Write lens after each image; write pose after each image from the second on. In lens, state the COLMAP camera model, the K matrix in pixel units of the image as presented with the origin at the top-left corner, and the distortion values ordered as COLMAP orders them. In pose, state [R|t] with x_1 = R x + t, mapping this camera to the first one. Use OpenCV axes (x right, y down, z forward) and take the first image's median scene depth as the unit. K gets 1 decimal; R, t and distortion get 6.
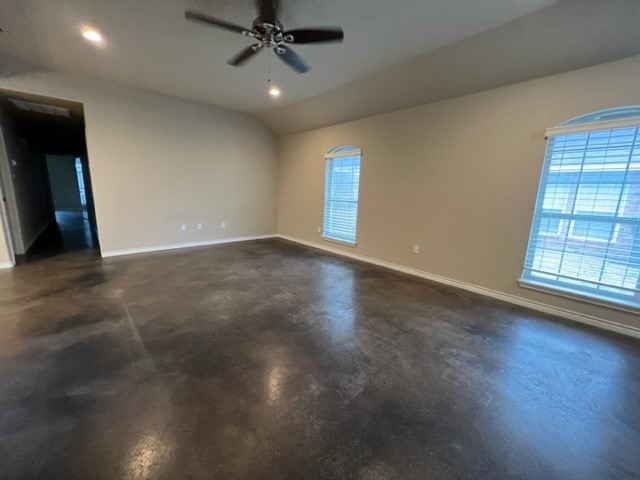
lens RADIAL K [[255.4, 0, 319.2], [0, 255.4, 239.5], [0, 0, 1]] dist [-0.001426, -0.000007]
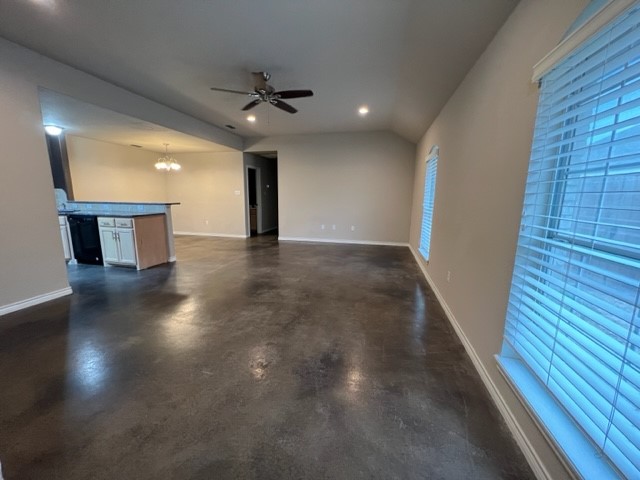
lens RADIAL K [[255.4, 0, 319.2], [0, 255.4, 239.5], [0, 0, 1]] dist [-0.001426, -0.000007]
pose [[0.571263, 0.115840, -0.812551, 1.126044], [-0.149752, 0.988083, 0.035581, -0.053563], [0.806990, 0.101355, 0.581803, 0.411687]]
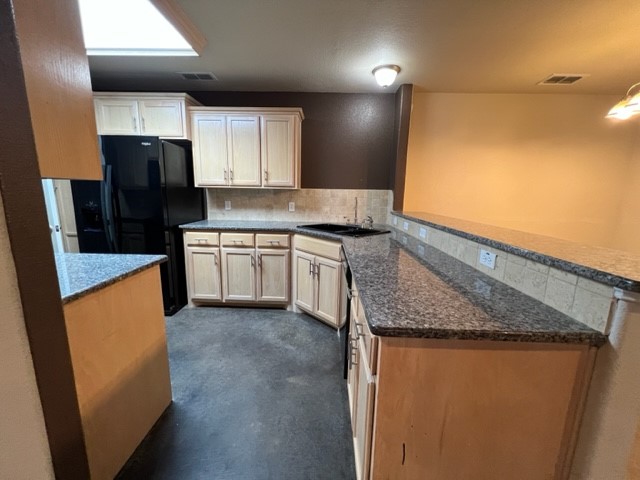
lens RADIAL K [[257.9, 0, 318.0], [0, 257.9, 237.2], [0, 0, 1]] dist [0.000167, -0.000065]
pose [[-0.689719, 0.077813, -0.719884, -0.596654], [-0.180781, 0.944217, 0.275267, -0.133503], [0.701146, 0.319998, -0.637178, 0.487787]]
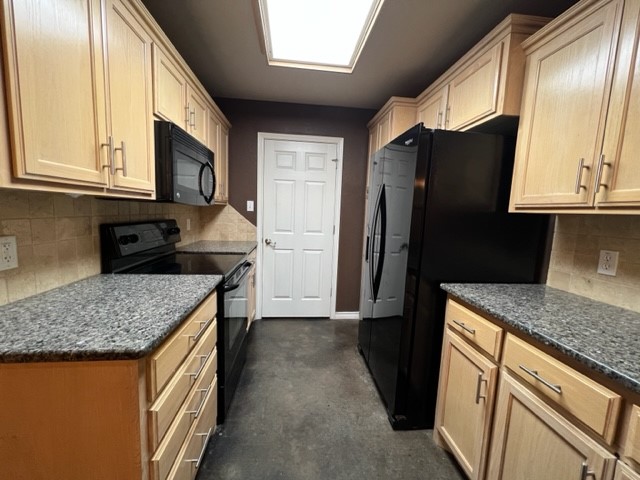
lens RADIAL K [[257.9, 0, 318.0], [0, 257.9, 237.2], [0, 0, 1]] dist [0.000167, -0.000065]
pose [[-0.803809, -0.124298, 0.581757, -1.057837], [0.051564, 0.959689, 0.276292, -0.049999], [-0.592649, 0.252084, -0.764997, -0.030638]]
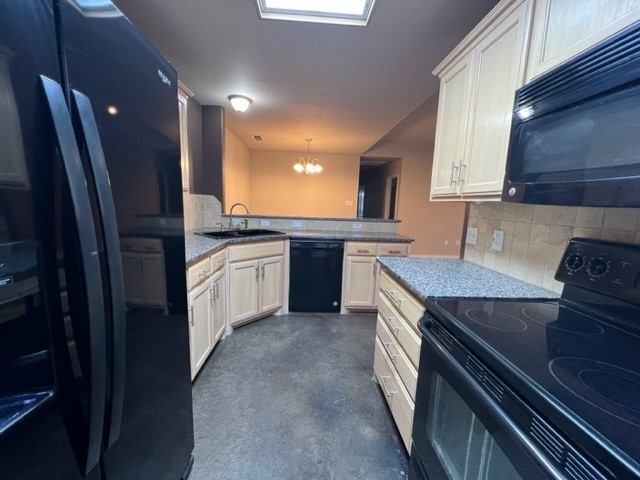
lens RADIAL K [[251.9, 0, 320.0], [0, 251.9, 240.0], [0, 0, 1]] dist [0.000536, -0.000043]
pose [[0.775205, 0.089317, -0.625364, -0.472646], [-0.134763, 0.990548, -0.025580, 0.114027], [0.617168, 0.104106, 0.779914, -0.735182]]
